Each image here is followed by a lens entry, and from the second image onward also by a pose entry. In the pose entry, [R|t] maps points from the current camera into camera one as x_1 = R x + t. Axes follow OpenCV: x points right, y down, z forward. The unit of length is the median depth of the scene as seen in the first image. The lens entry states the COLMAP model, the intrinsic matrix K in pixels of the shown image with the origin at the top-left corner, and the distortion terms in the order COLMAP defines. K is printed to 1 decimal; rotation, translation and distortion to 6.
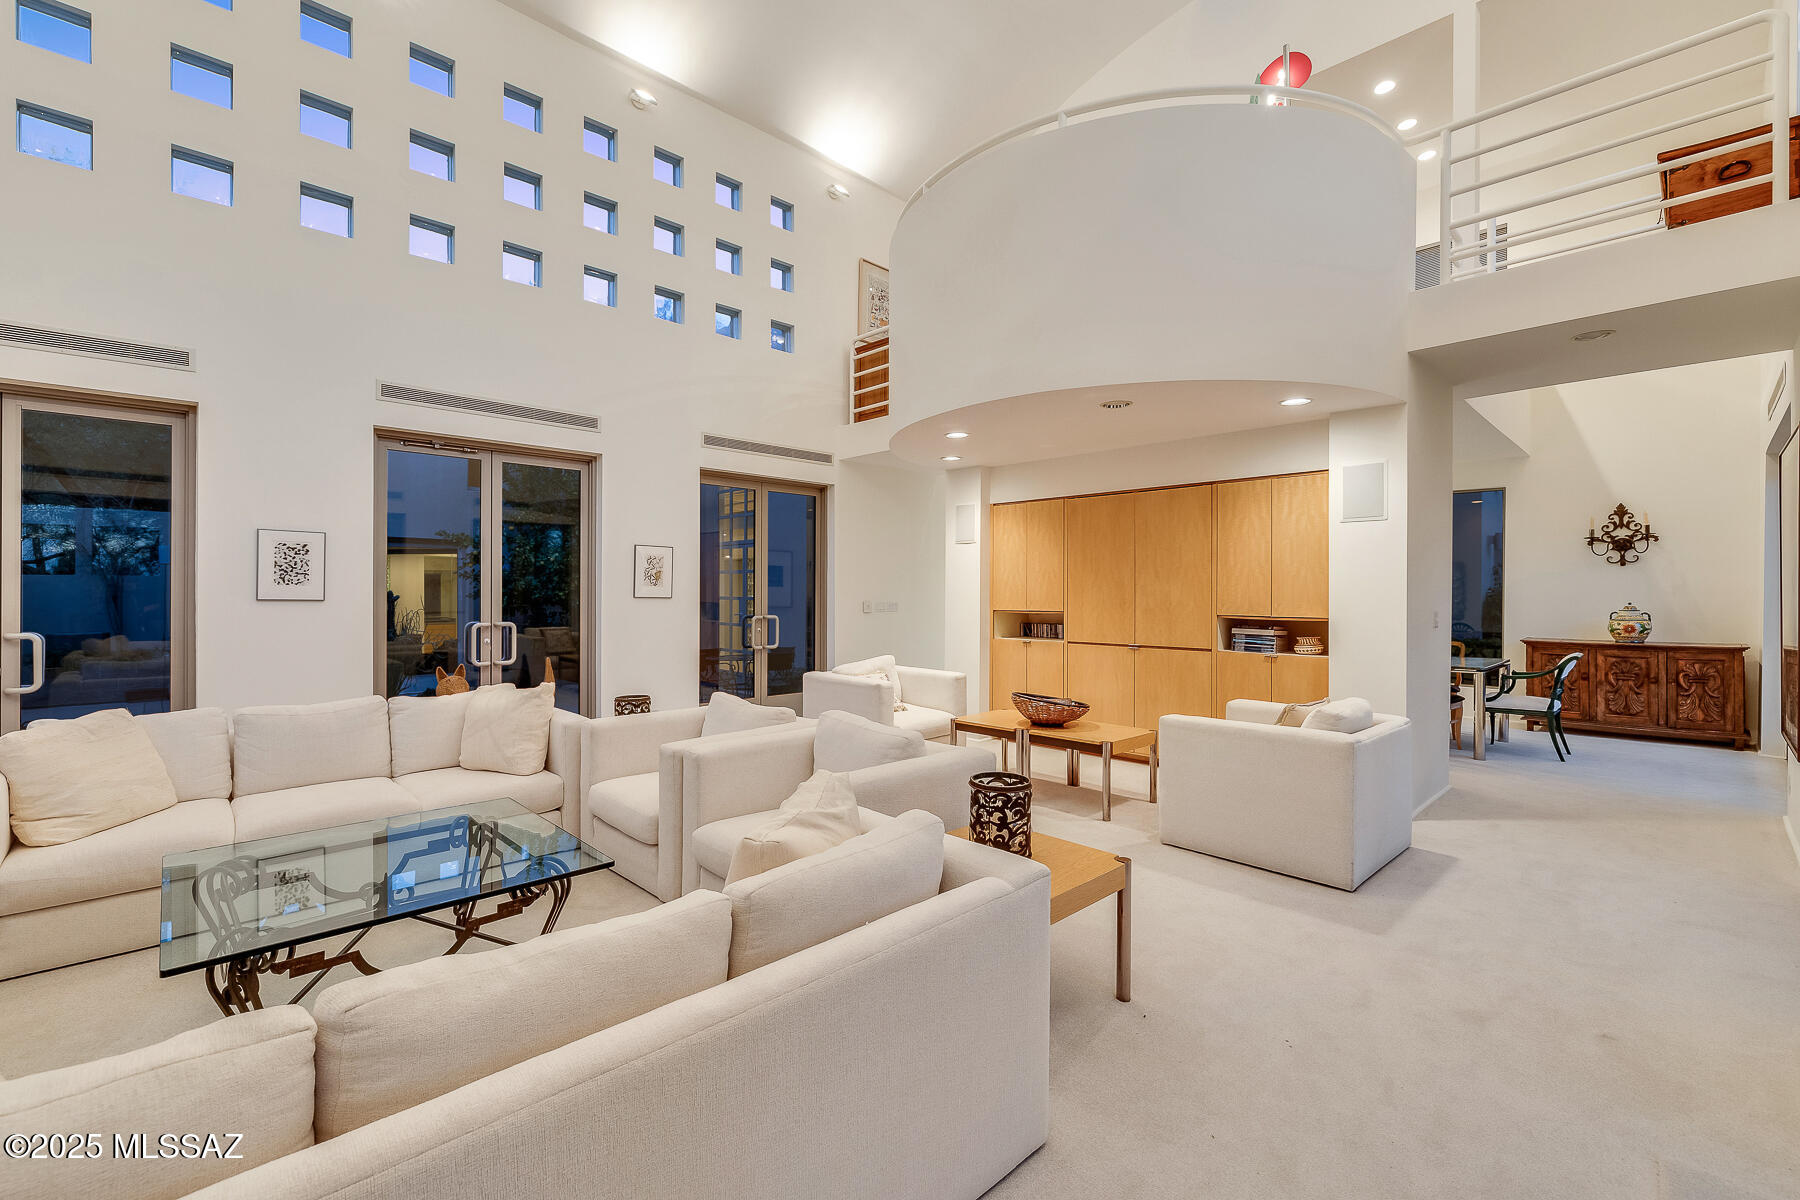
lens RADIAL K [[776.8, 0, 873.3], [0, 776.8, 600.1], [0, 0, 1]] dist [0.001630, 0.000400]
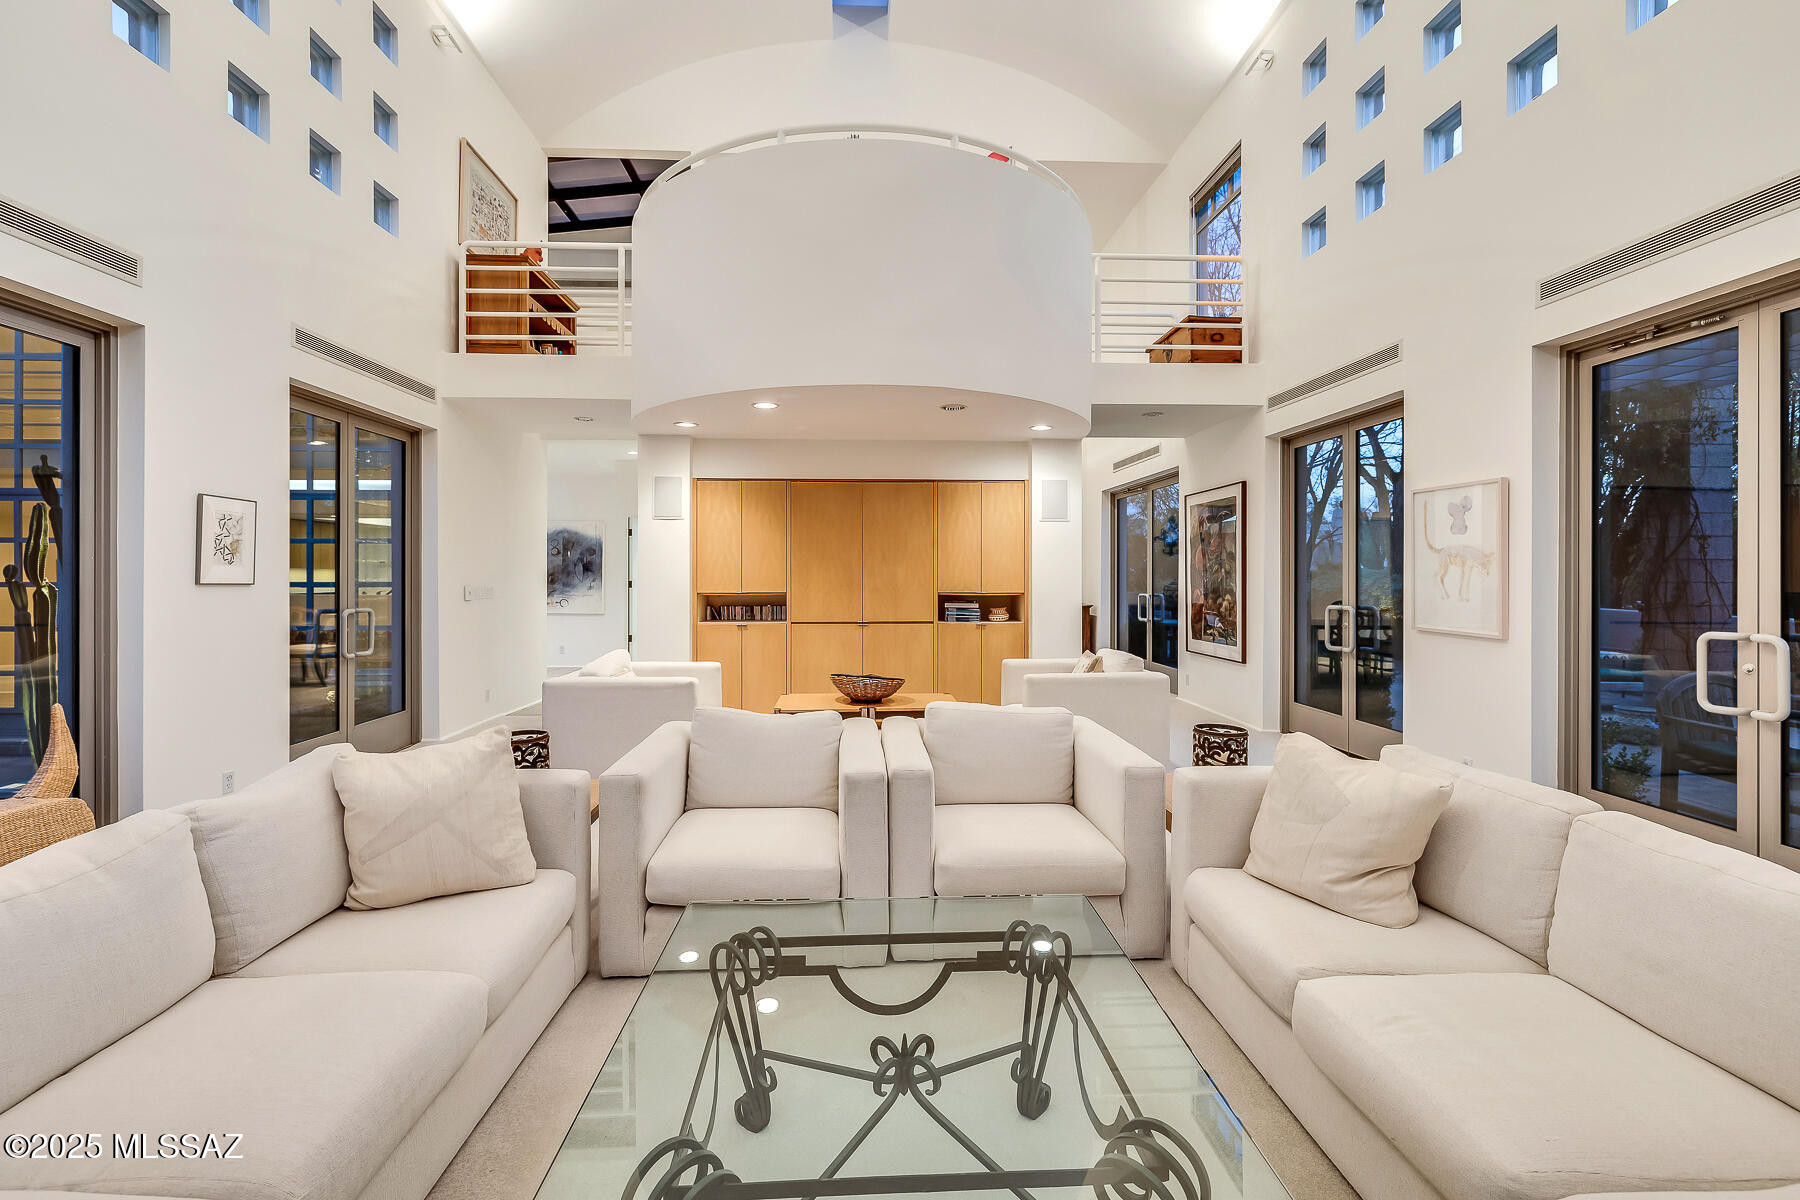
lens RADIAL K [[770.2, 0, 900.3], [0, 770.2, 577.9], [0, 0, 1]] dist [0.000138, 0.000064]
pose [[0.649174, -0.006839, 0.760609, -0.458219], [0.009444, 0.999955, 0.000932, -0.004447], [-0.760581, 0.006578, 0.649209, 0.259420]]
